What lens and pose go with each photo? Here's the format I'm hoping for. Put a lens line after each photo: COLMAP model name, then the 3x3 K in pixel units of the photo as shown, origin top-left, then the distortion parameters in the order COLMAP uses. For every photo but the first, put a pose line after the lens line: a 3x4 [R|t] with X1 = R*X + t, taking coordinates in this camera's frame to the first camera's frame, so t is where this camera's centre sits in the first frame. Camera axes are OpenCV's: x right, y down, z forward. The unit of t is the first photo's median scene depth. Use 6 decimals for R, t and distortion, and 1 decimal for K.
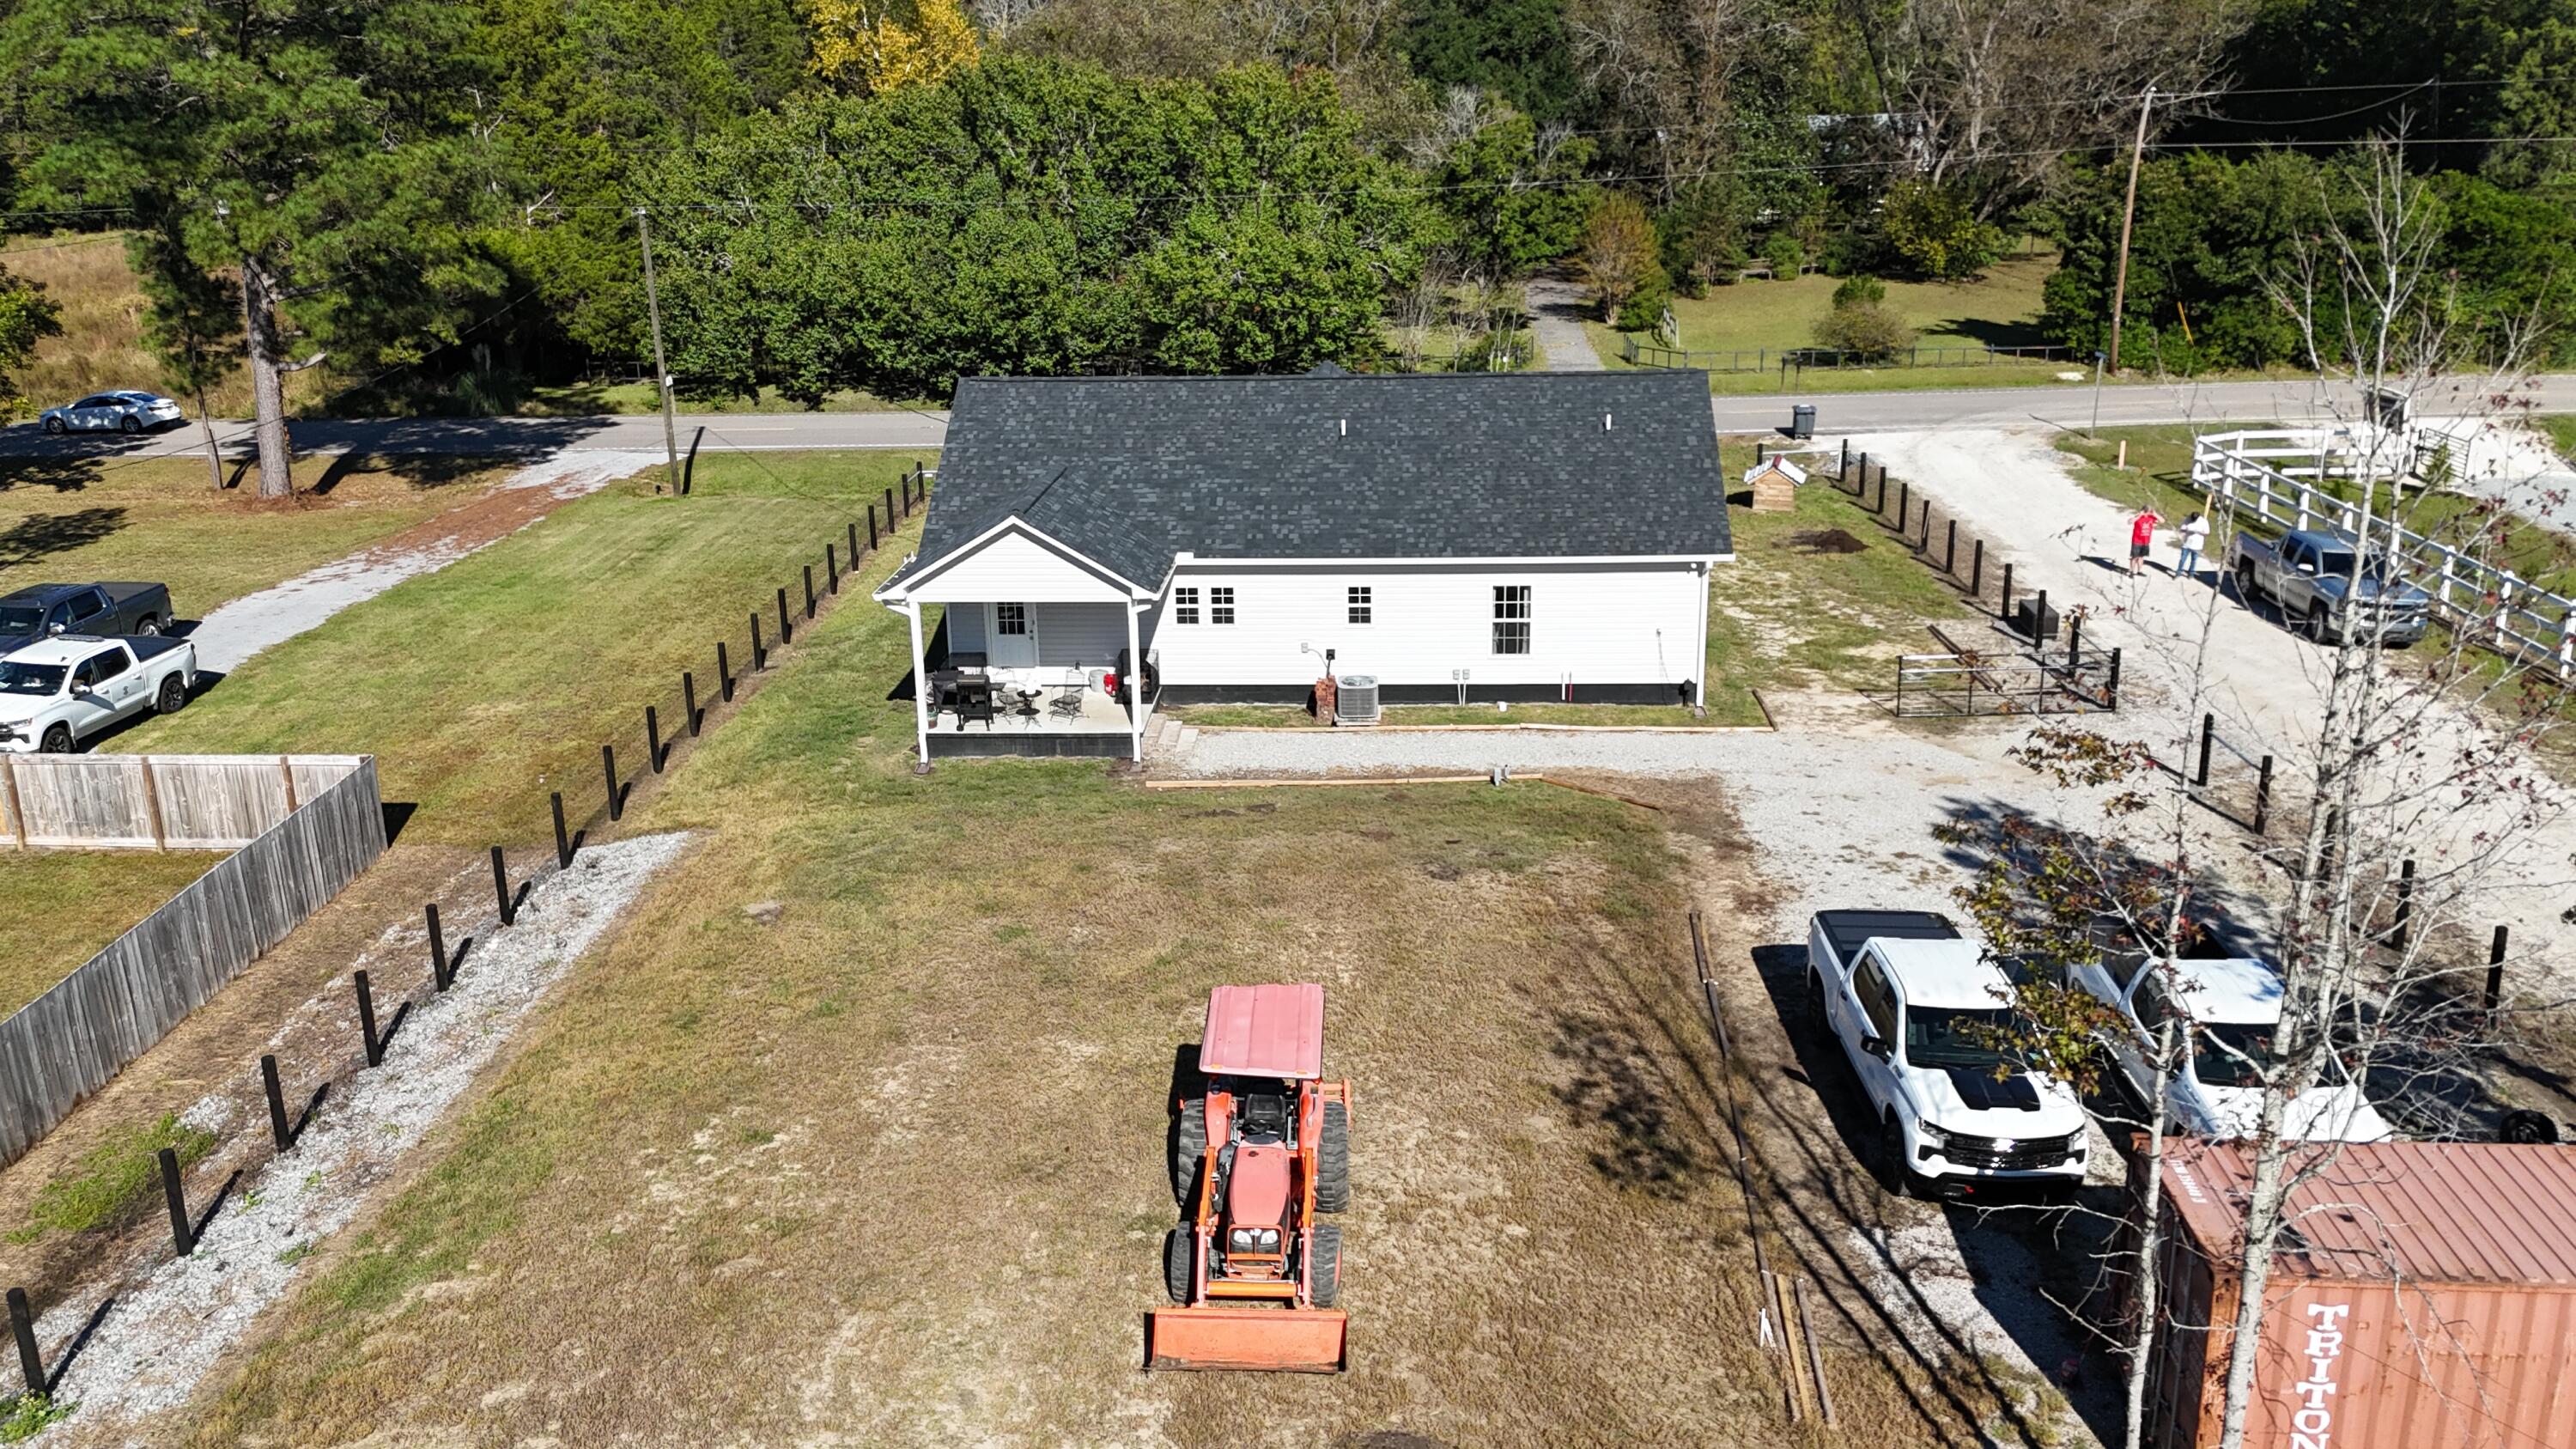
lens RADIAL K [[2065.0, 0, 1286.9], [0, 2065.0, 731.4], [0, 0, 1]] dist [0.096276, -0.108723]
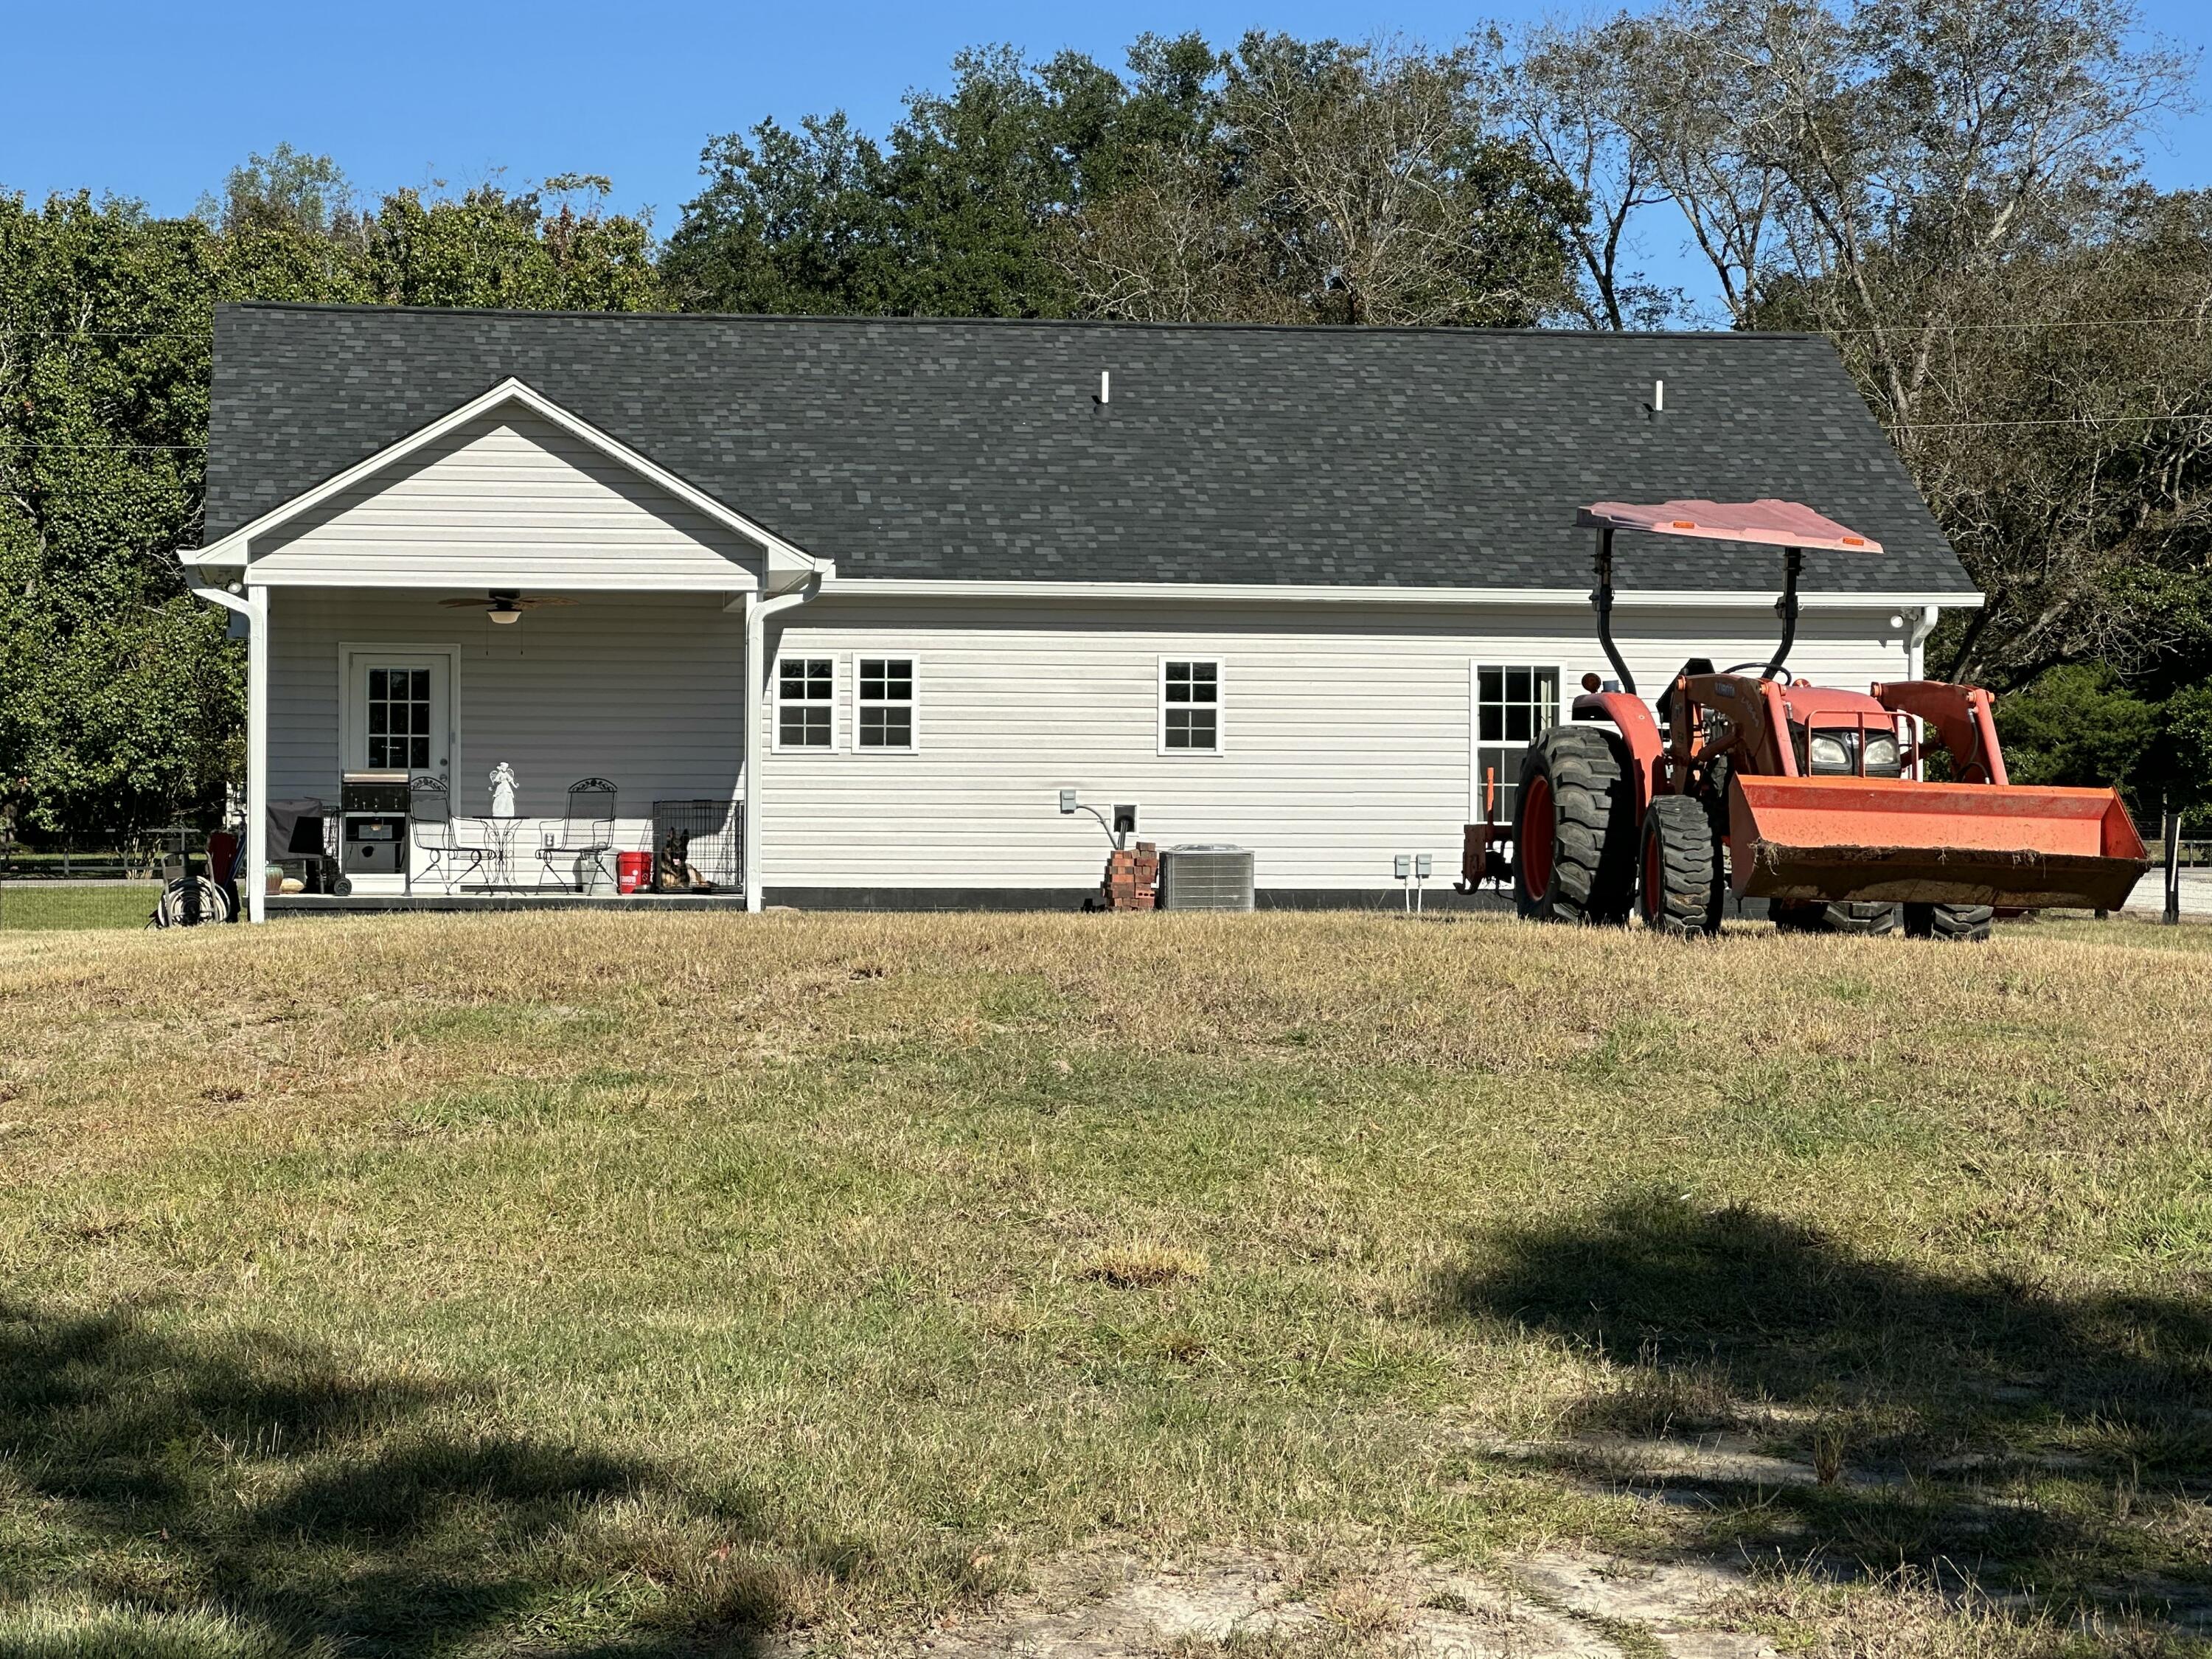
lens RADIAL K [[5189.3, 0, 1106.0], [0, 5189.3, 829.5], [0, 0, 1]] dist [-0.424360, 9.089747]
pose [[0.978541, 0.024381, 0.204604, -0.211371], [0.039763, 0.951966, -0.303611, 0.304158], [-0.202179, 0.305232, 0.930568, -0.038601]]
